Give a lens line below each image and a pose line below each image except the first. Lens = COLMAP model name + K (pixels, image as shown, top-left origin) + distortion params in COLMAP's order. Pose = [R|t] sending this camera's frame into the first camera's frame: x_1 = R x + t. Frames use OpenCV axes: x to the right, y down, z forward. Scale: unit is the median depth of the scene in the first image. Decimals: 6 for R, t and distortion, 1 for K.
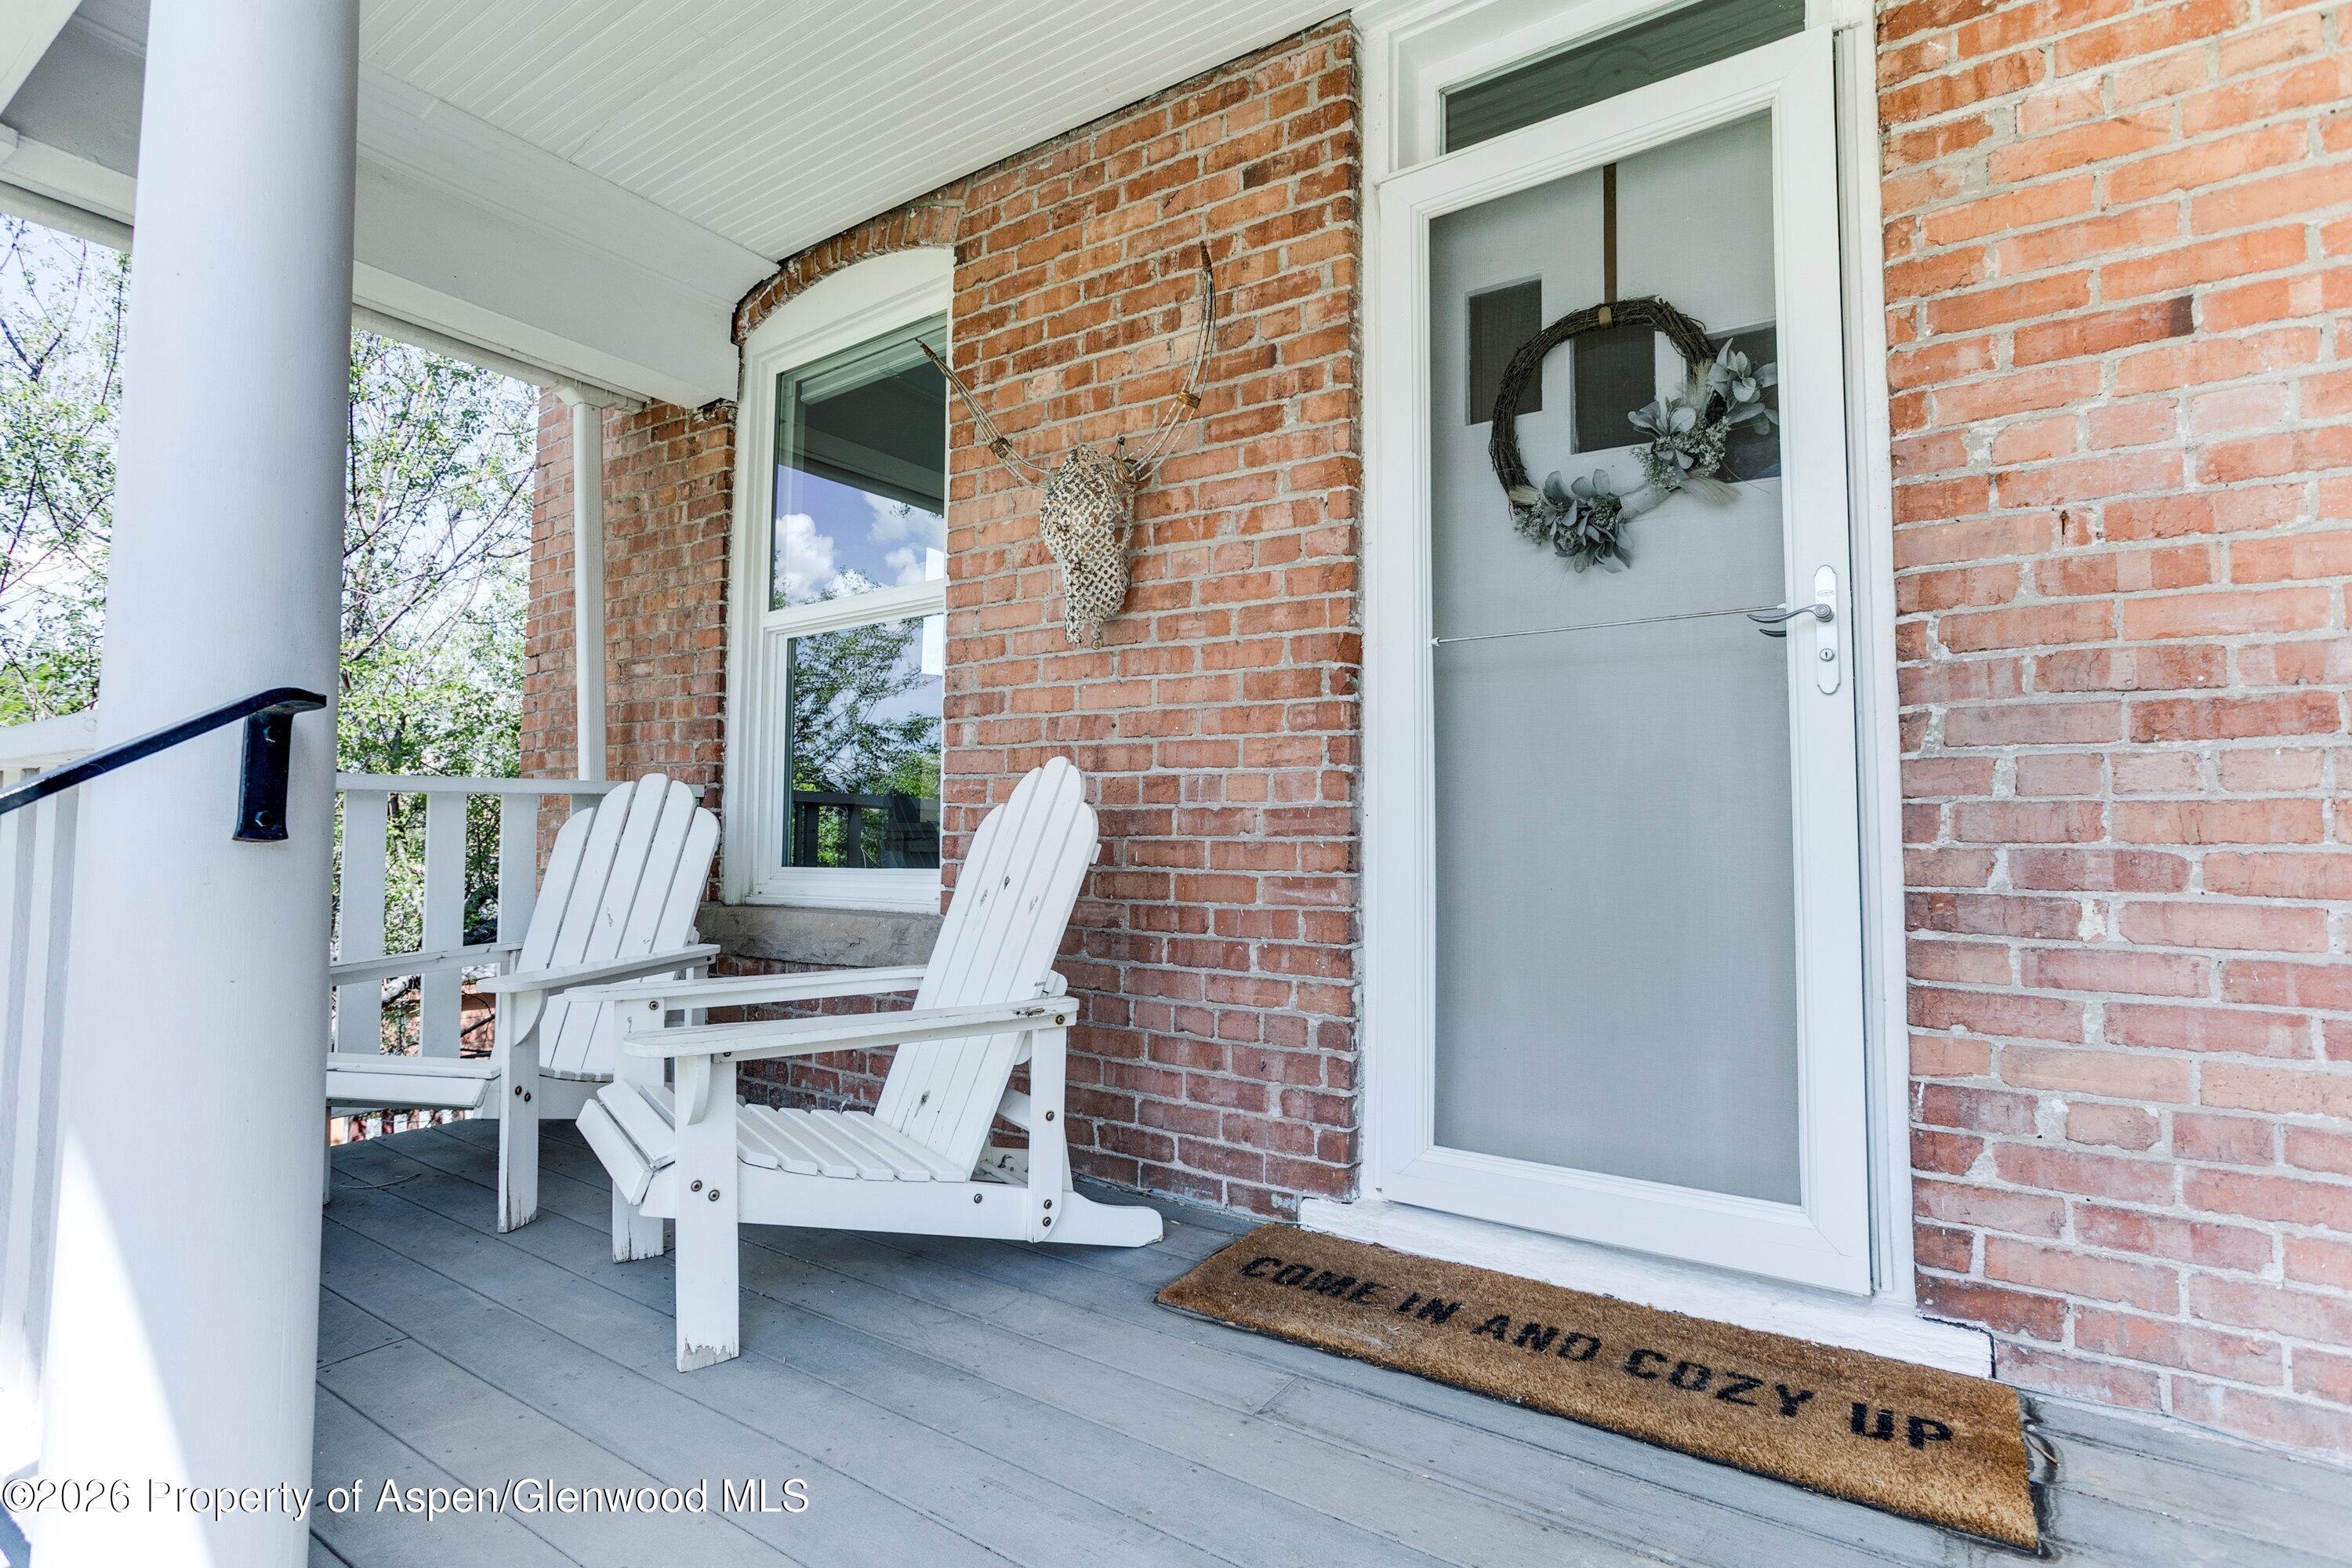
lens RADIAL K [[1167.2, 0, 1181.1], [0, 1167.2, 769.6], [0, 0, 1]] dist [-0.034246, 0.022065]
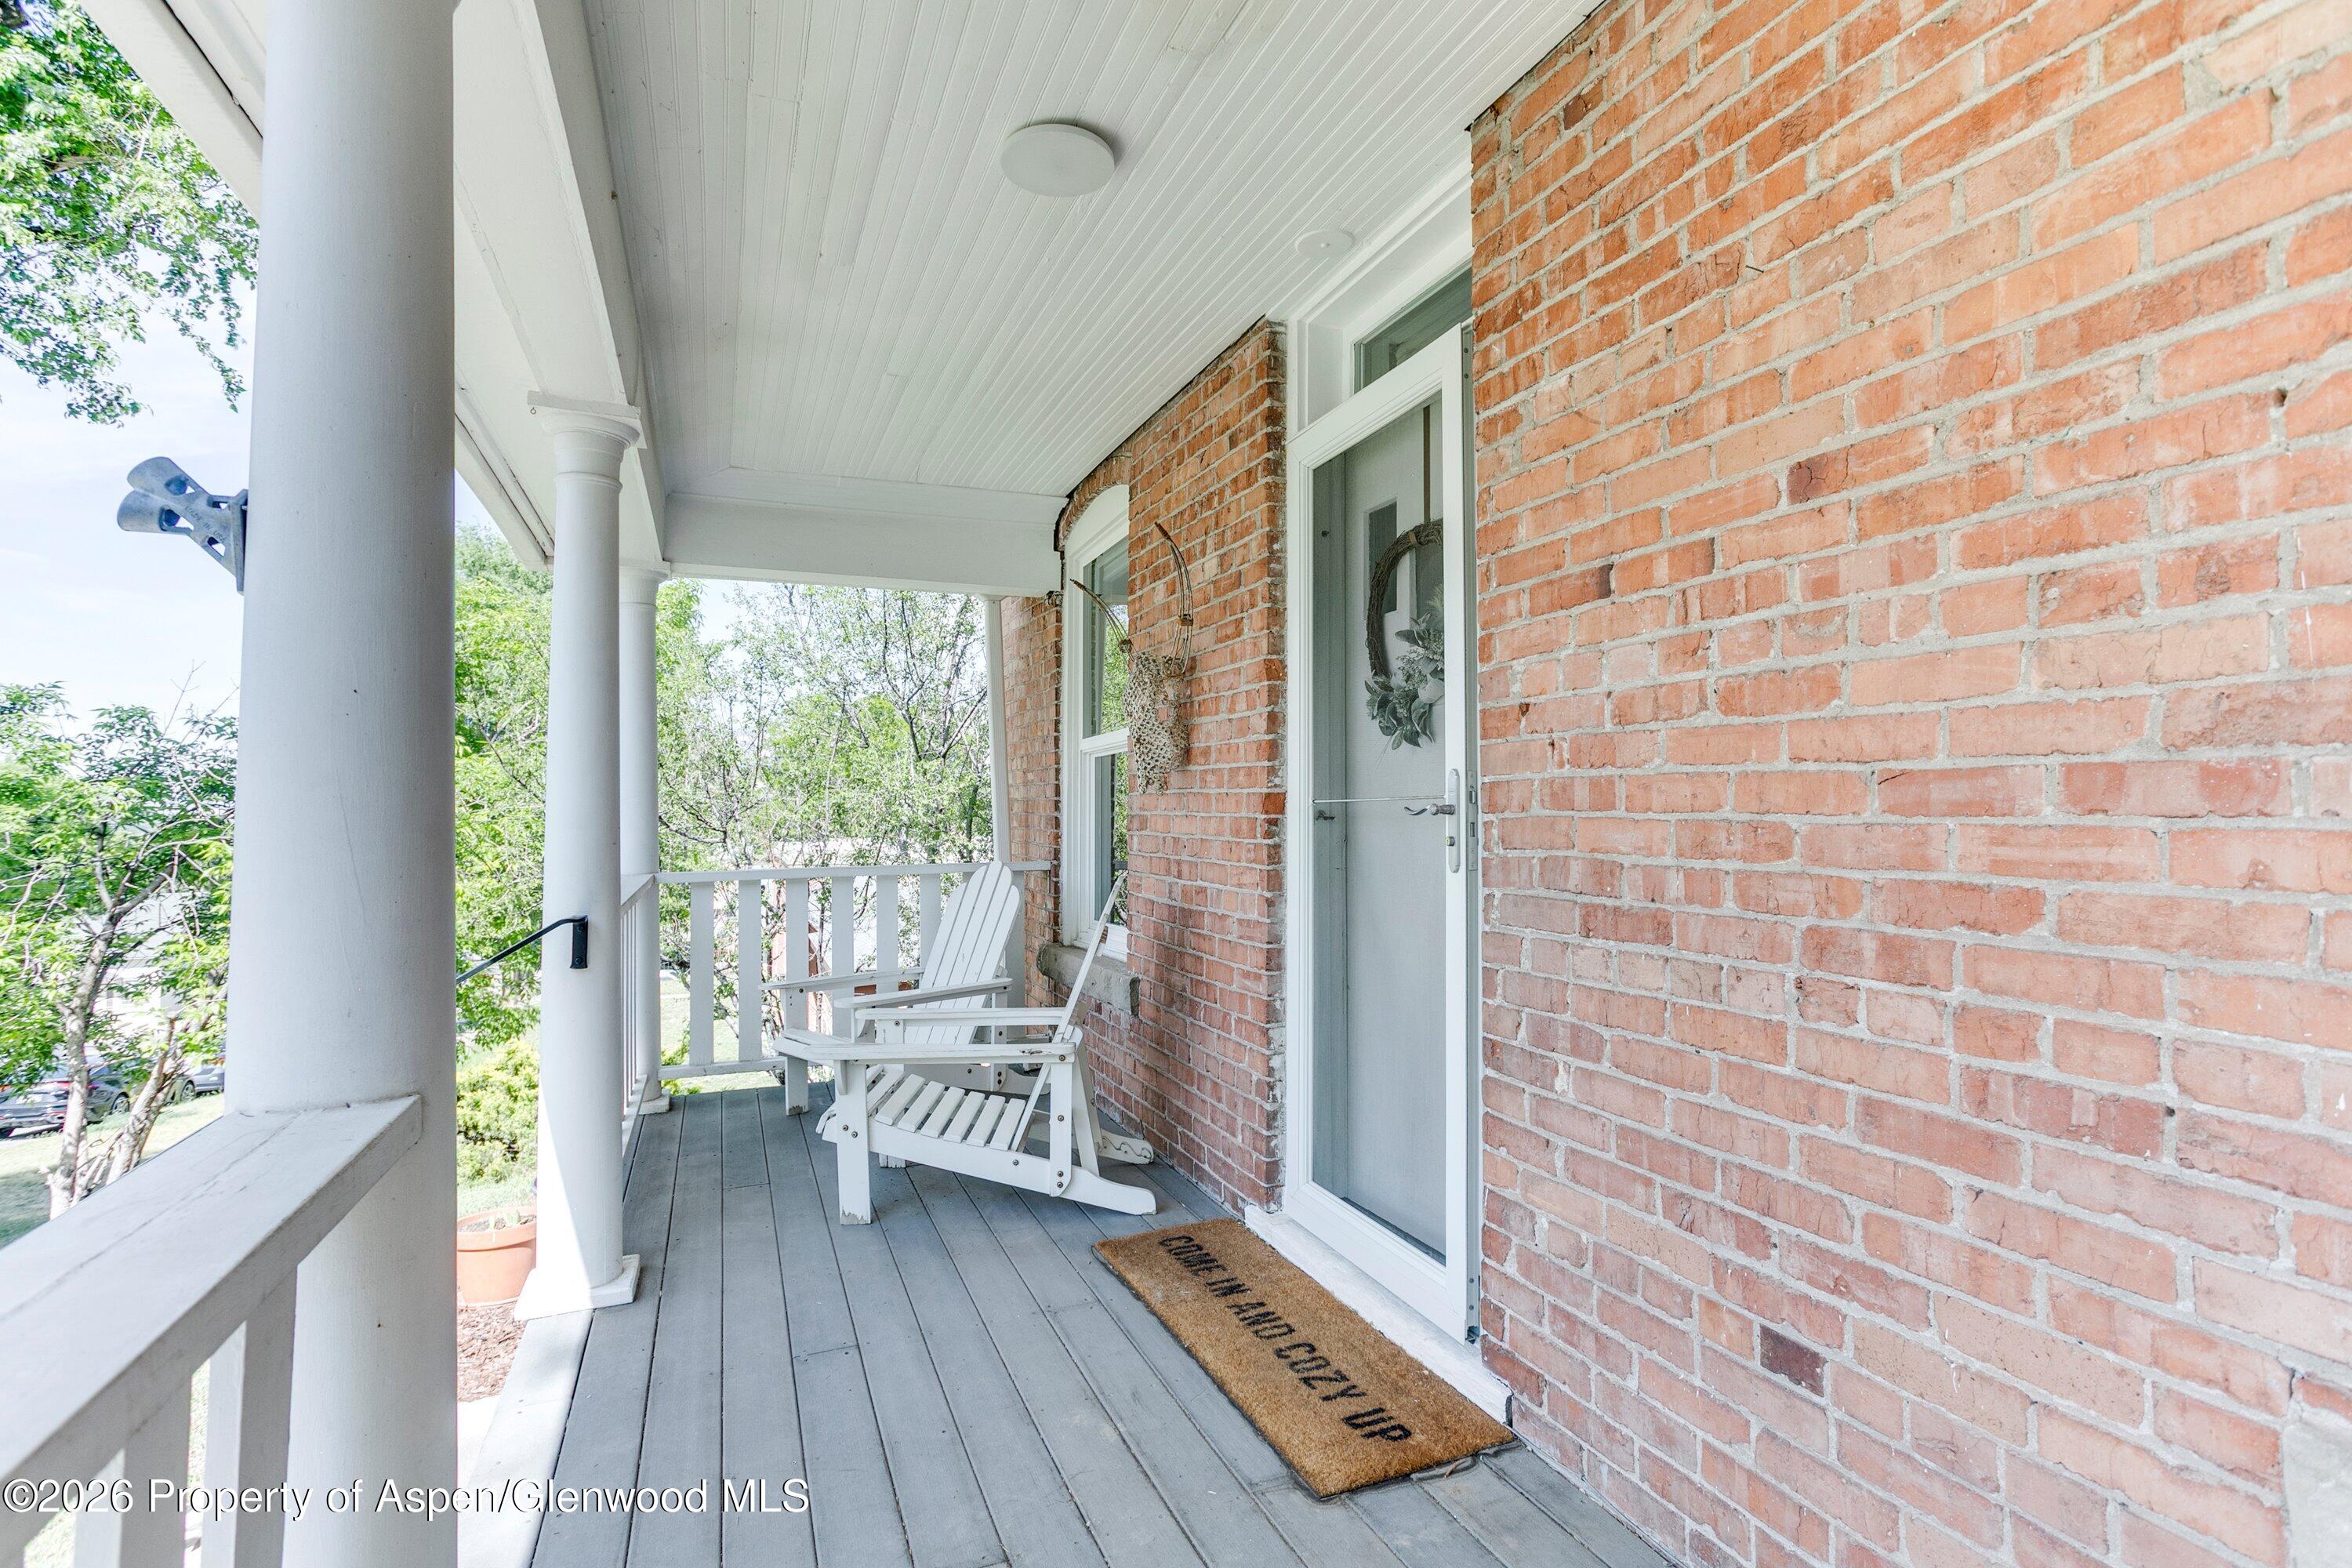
lens RADIAL K [[1186.9, 0, 1171.8], [0, 1186.9, 773.1], [0, 0, 1]] dist [-0.035959, 0.025860]
pose [[0.820372, -0.025706, -0.571252, 1.103905], [0.038150, 0.999224, 0.009824, -0.207965], [0.570556, -0.029852, 0.820716, -0.243433]]
